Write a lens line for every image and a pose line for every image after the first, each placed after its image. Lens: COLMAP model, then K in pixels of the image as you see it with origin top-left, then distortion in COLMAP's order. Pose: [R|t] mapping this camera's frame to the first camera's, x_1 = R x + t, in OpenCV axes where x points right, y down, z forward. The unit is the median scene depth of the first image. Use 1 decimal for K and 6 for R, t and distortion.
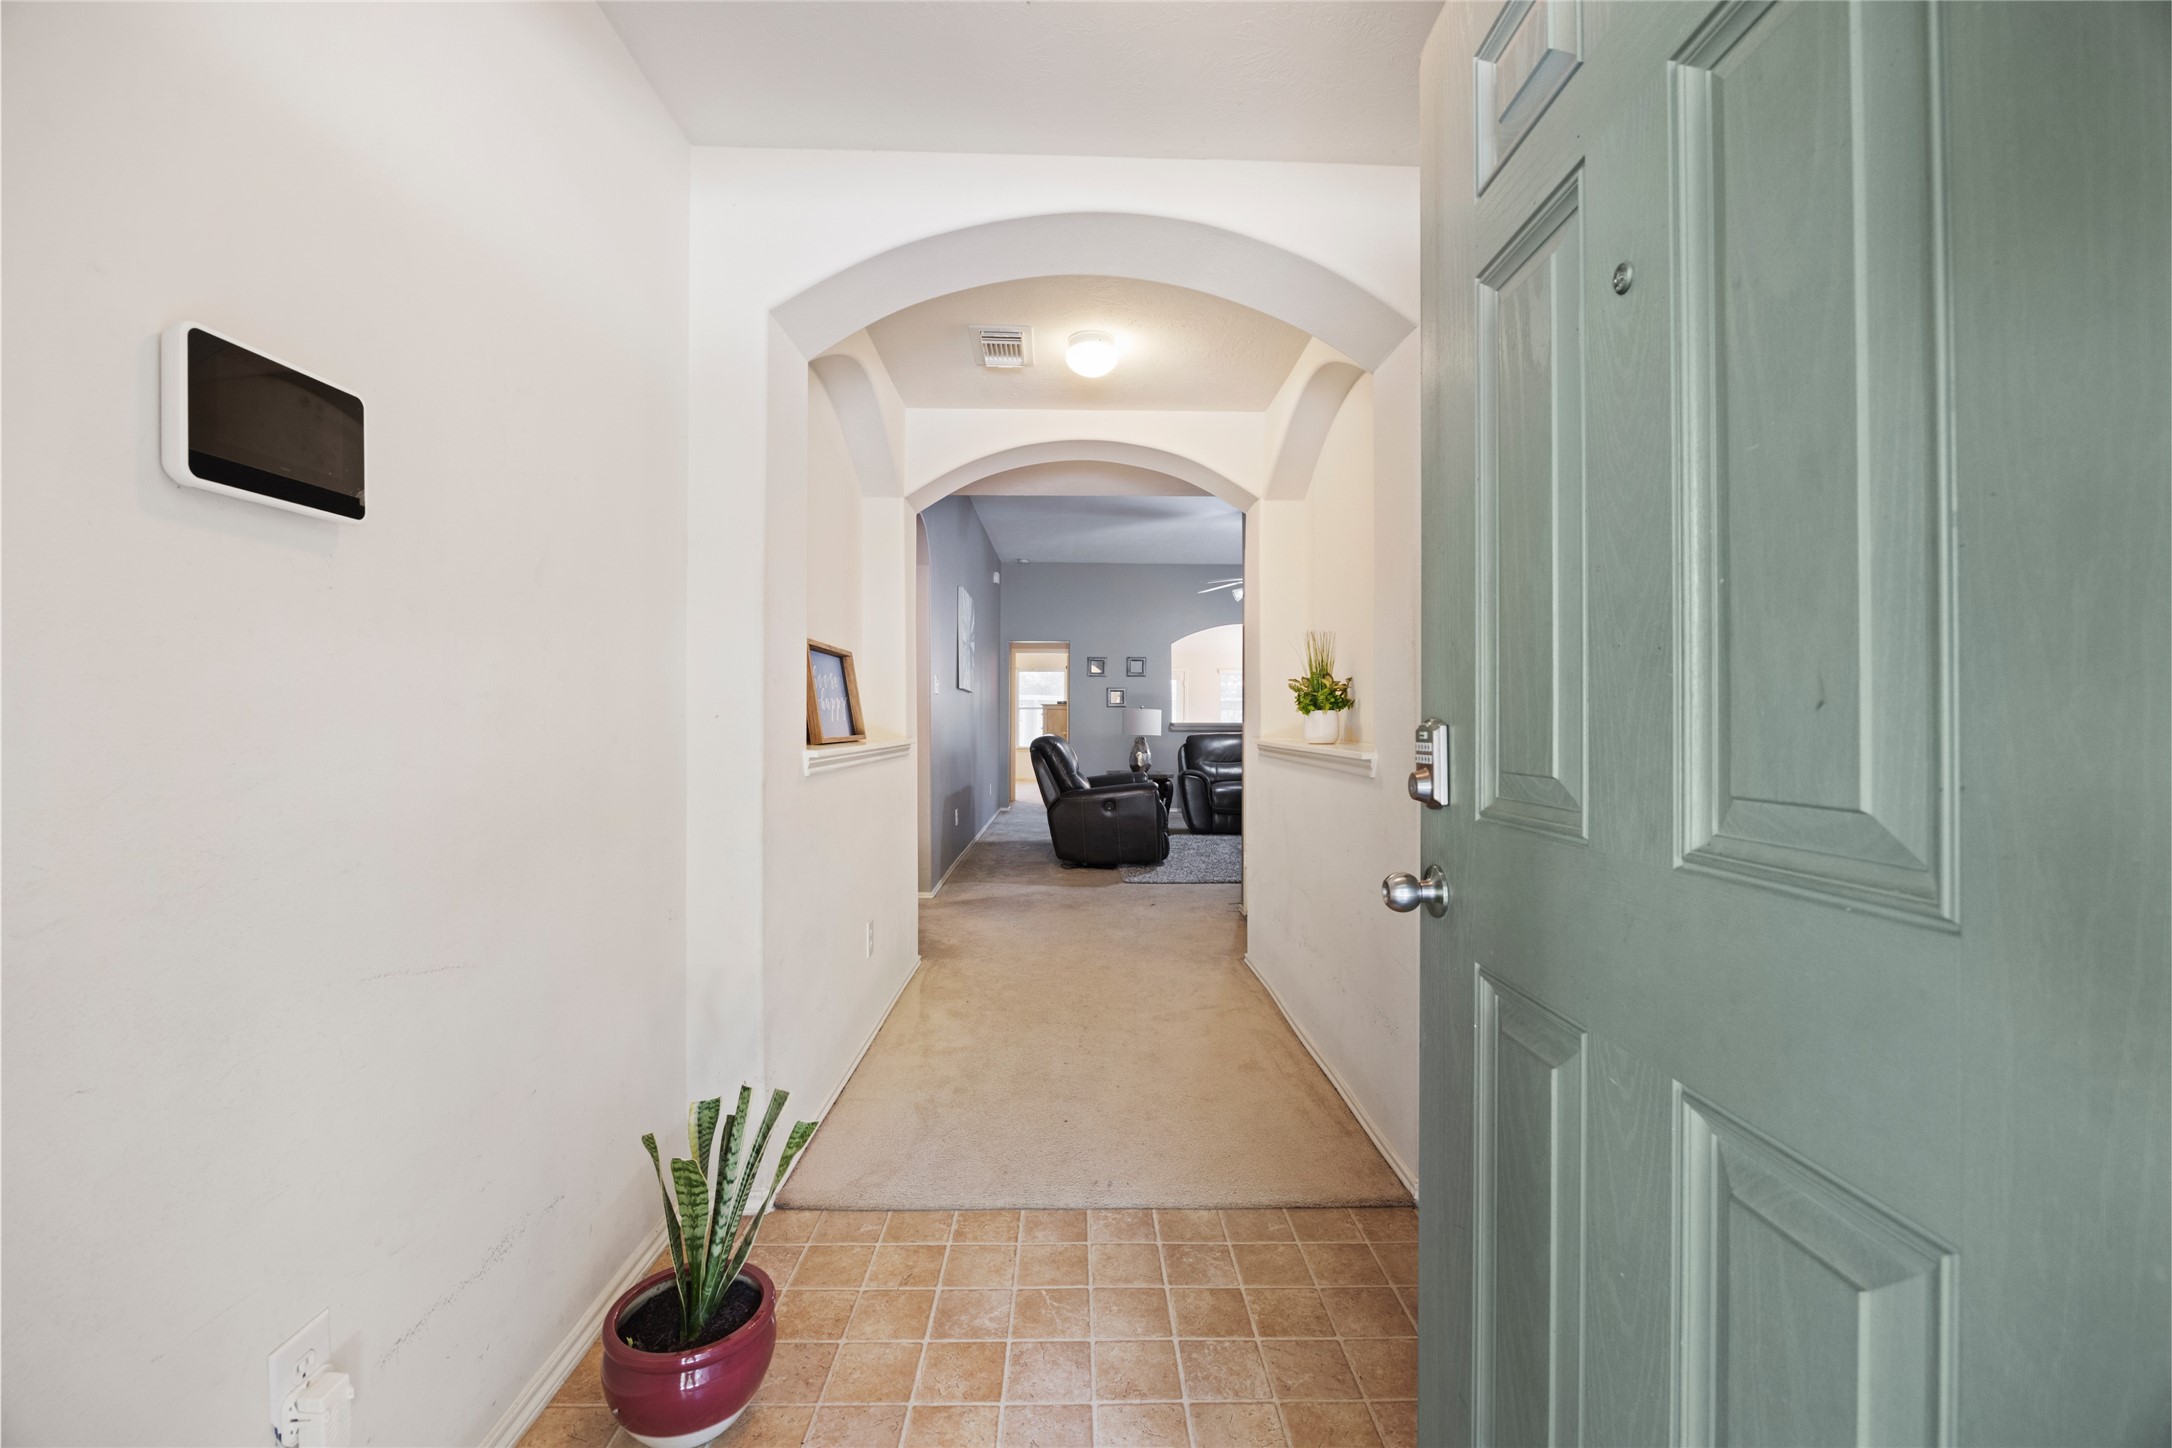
lens RADIAL K [[918.8, 0, 1087.7], [0, 918.8, 718.3], [0, 0, 1]] dist [-0.021773, 0.000470]
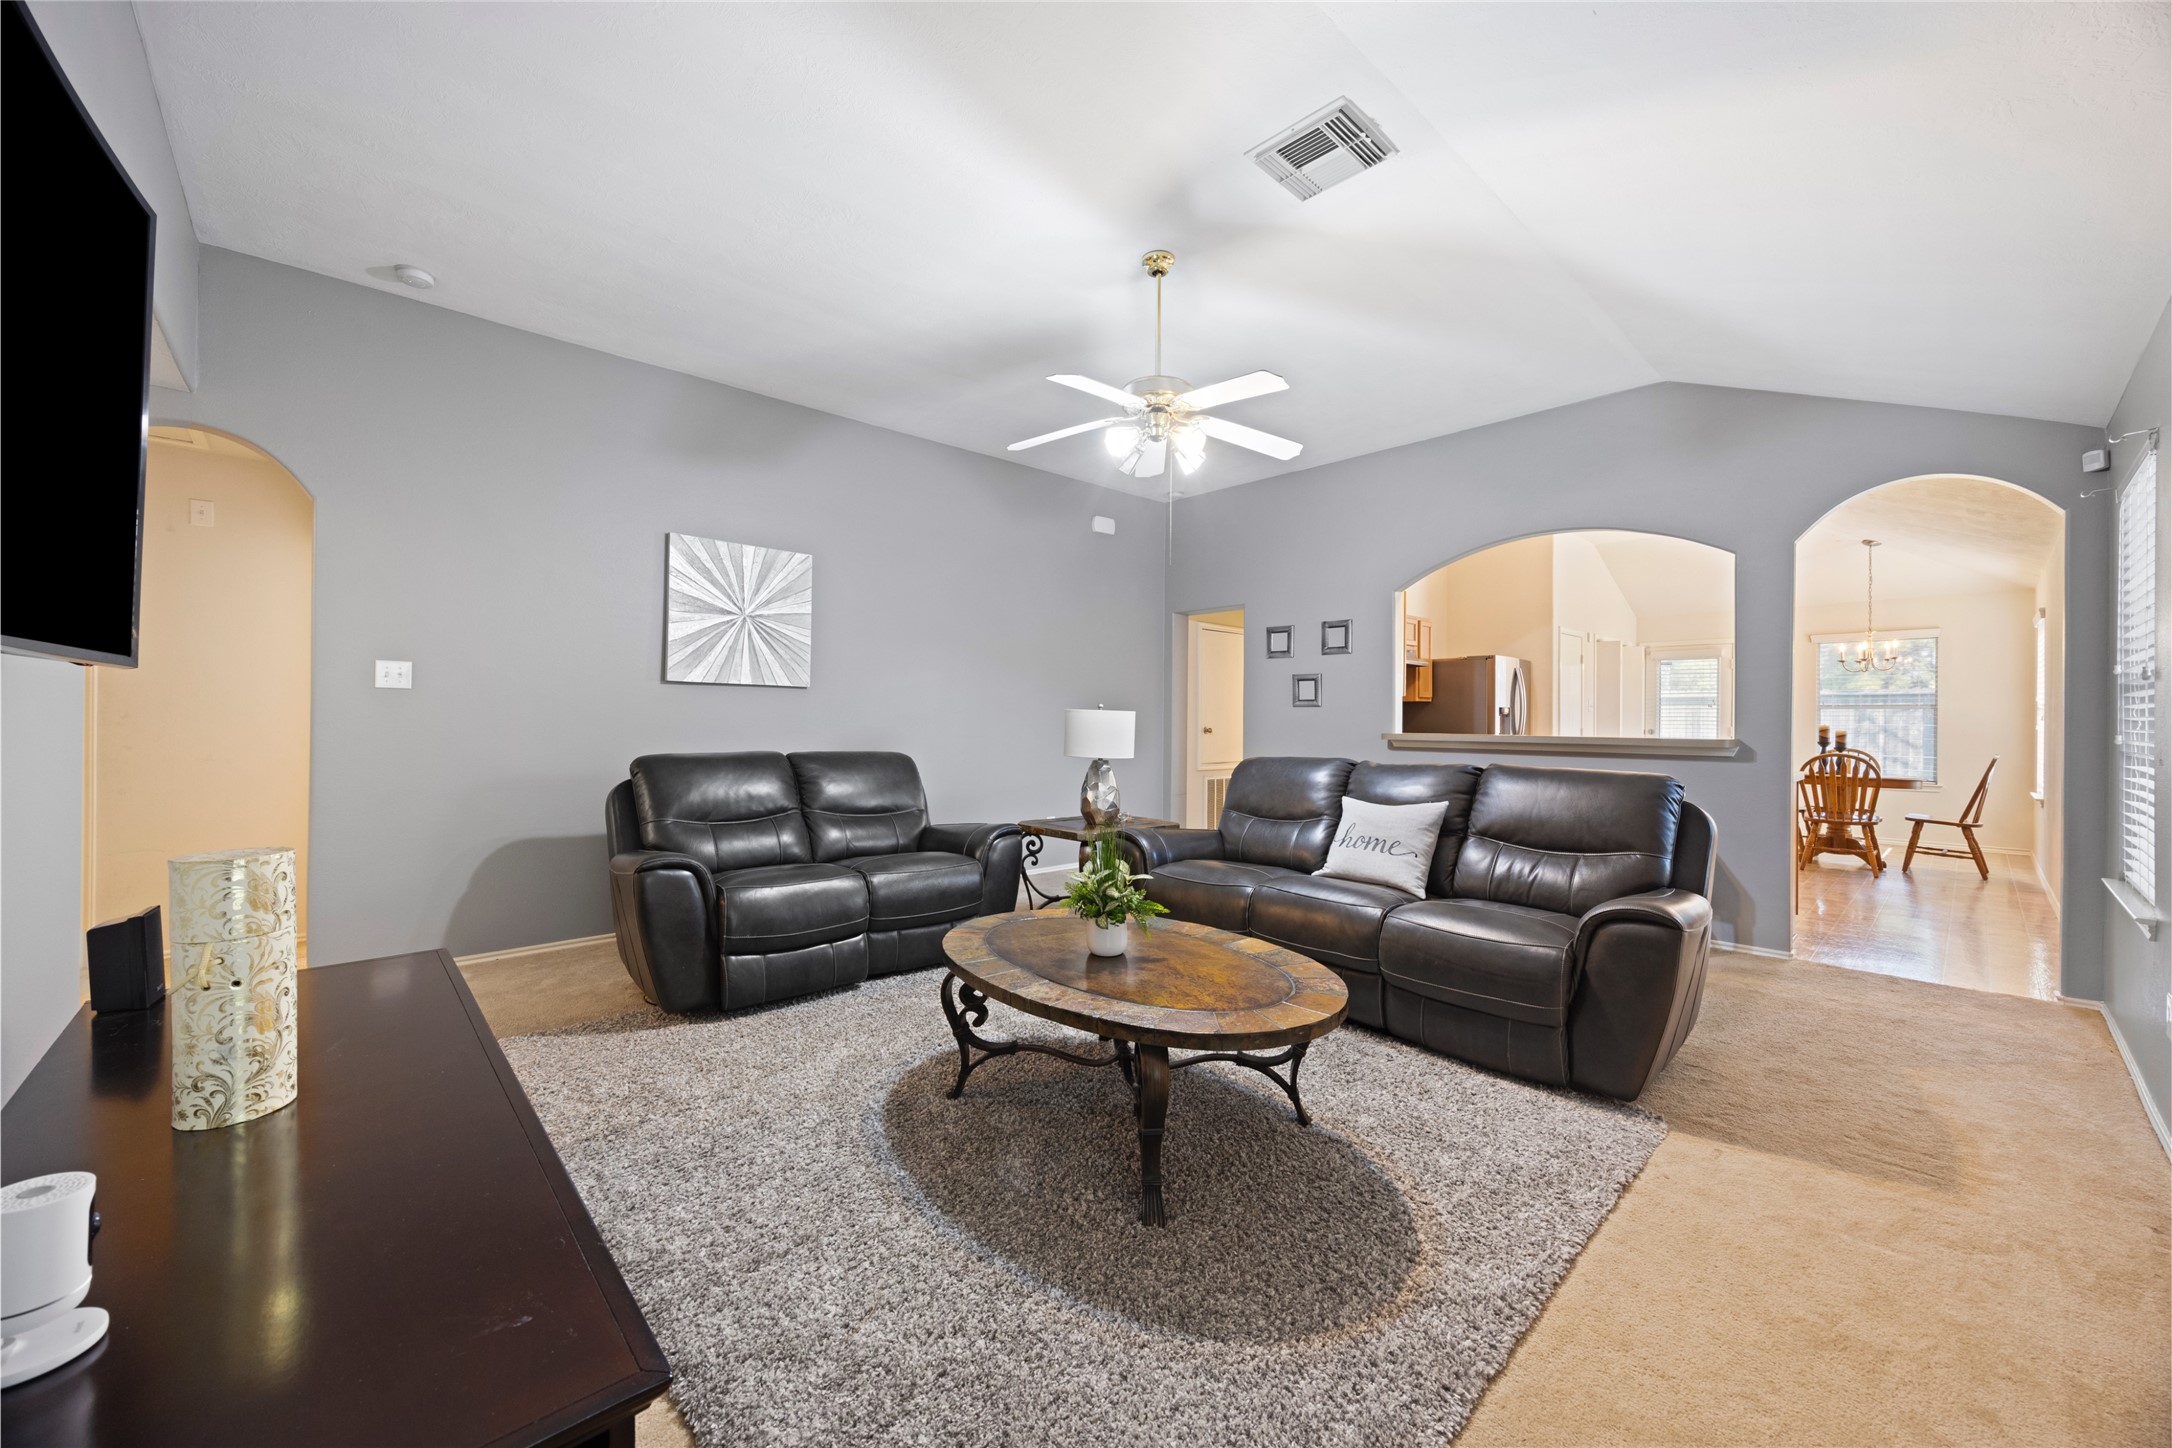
lens RADIAL K [[817.7, 0, 1086.0], [0, 817.7, 724.0], [0, 0, 1]] dist [0.000335, -0.000048]
pose [[0.657997, 0.008584, -0.752972, 0.337501], [-0.004775, 0.999962, 0.007226, -0.003999], [0.753006, -0.001159, 0.658013, 0.543273]]
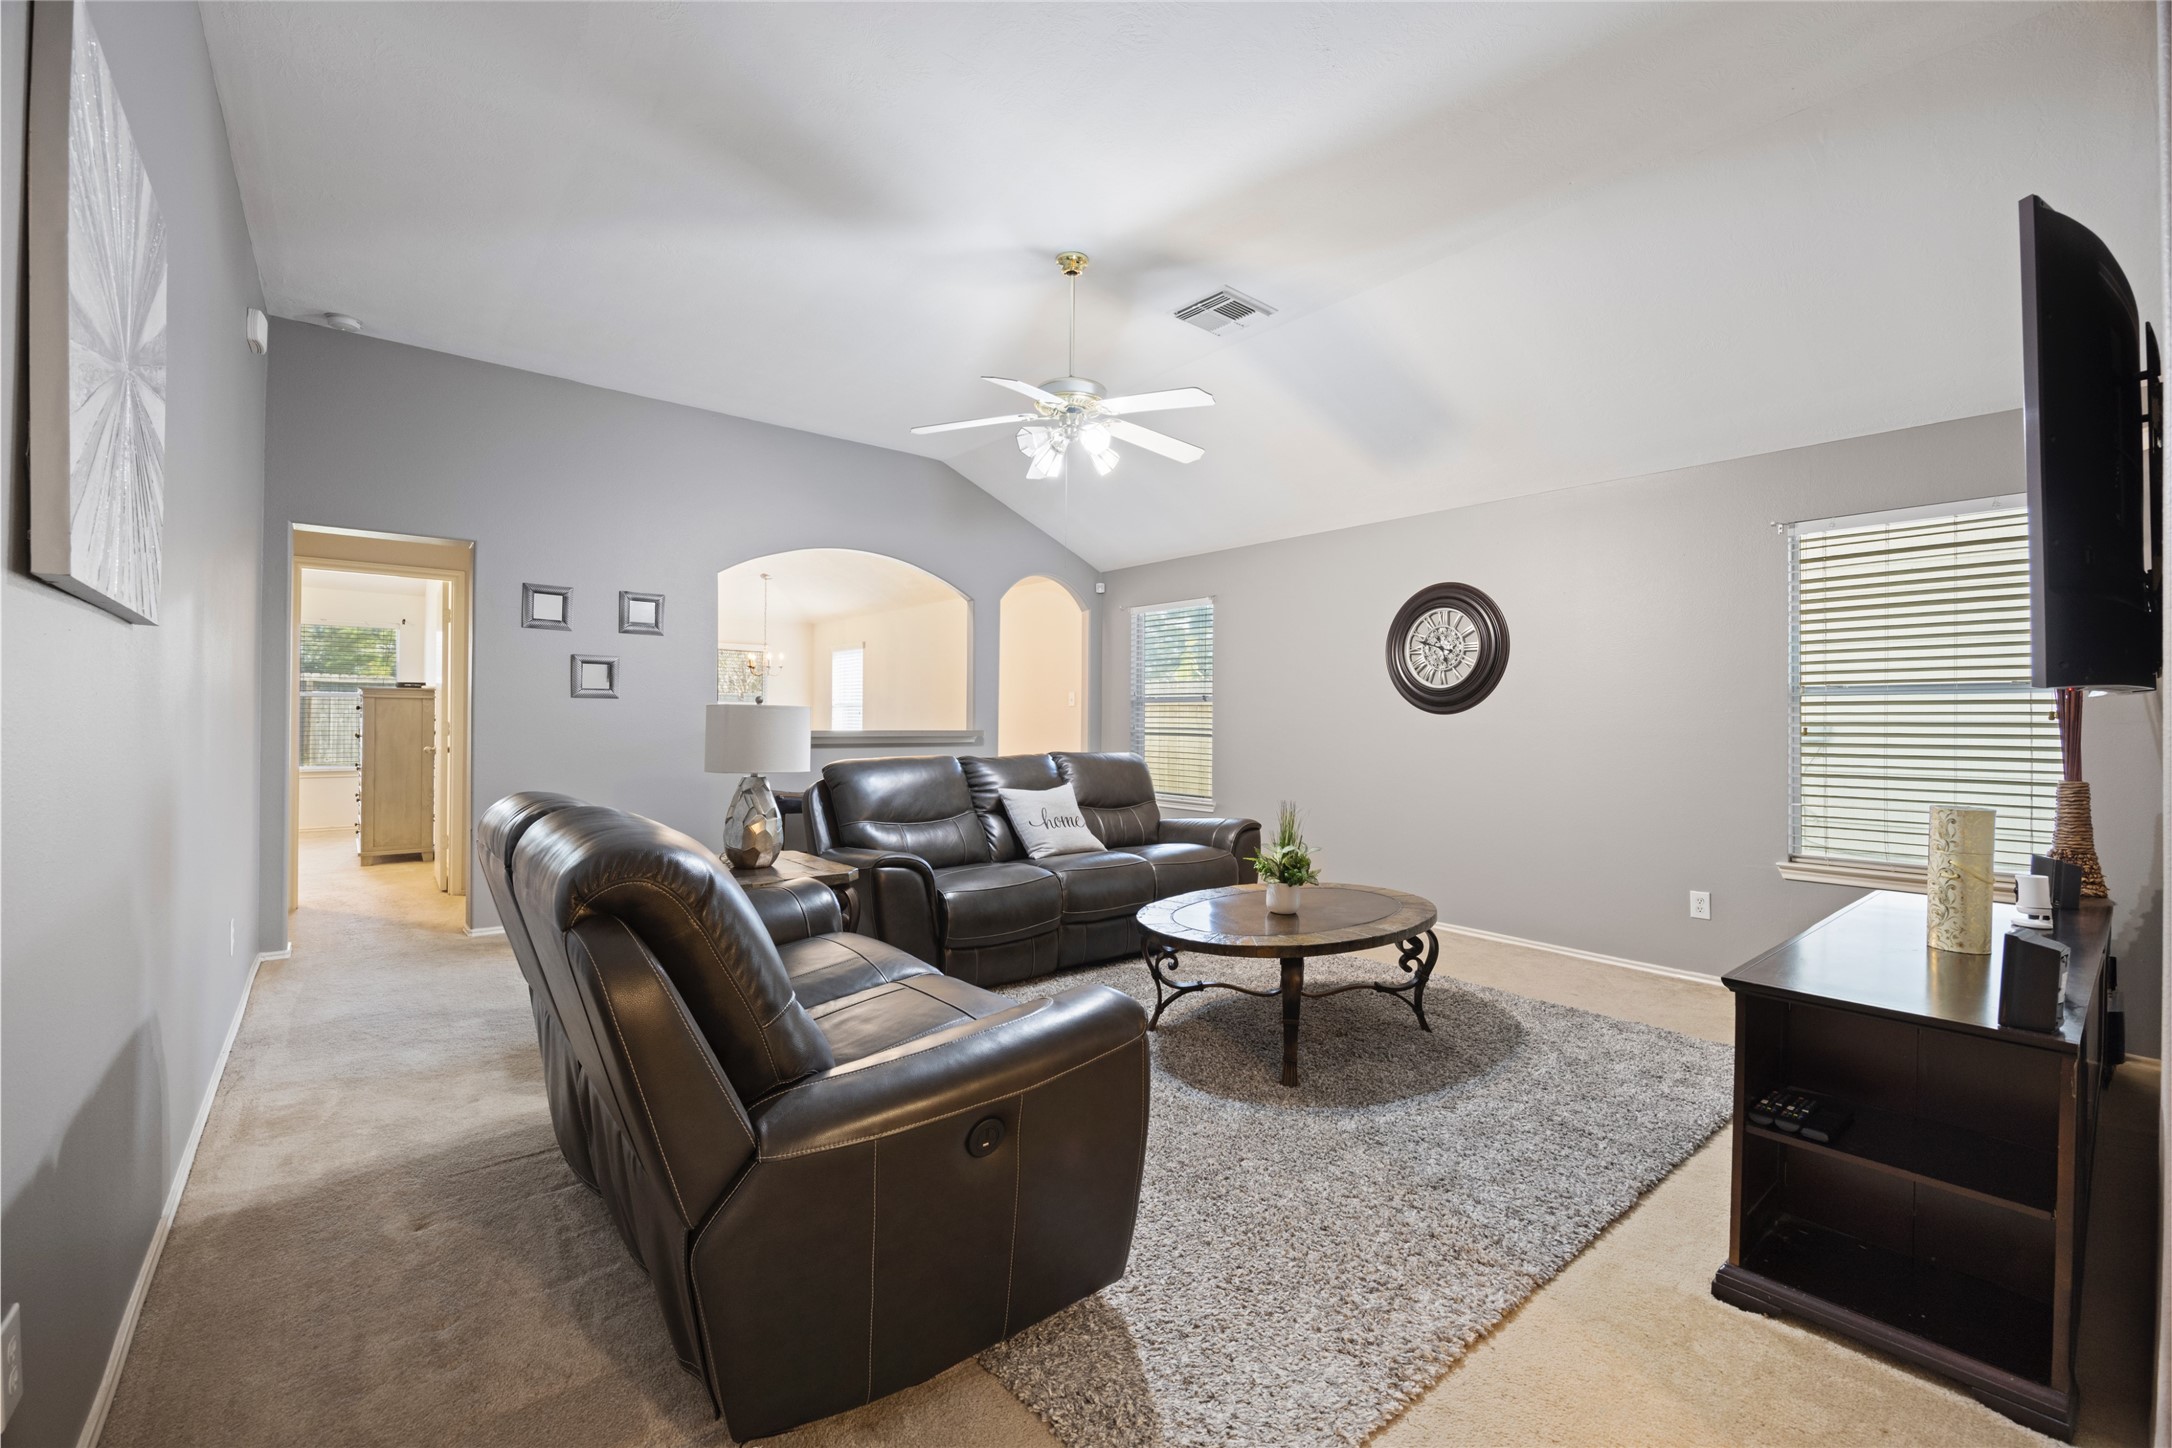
lens RADIAL K [[918.8, 0, 1087.7], [0, 918.8, 718.3], [0, 0, 1]] dist [-0.021773, 0.000470]
pose [[0.785065, 0.004906, 0.619394, -0.057310], [-0.006836, 0.999976, 0.000744, -0.003891], [-0.619375, -0.004819, 0.785080, 0.493520]]
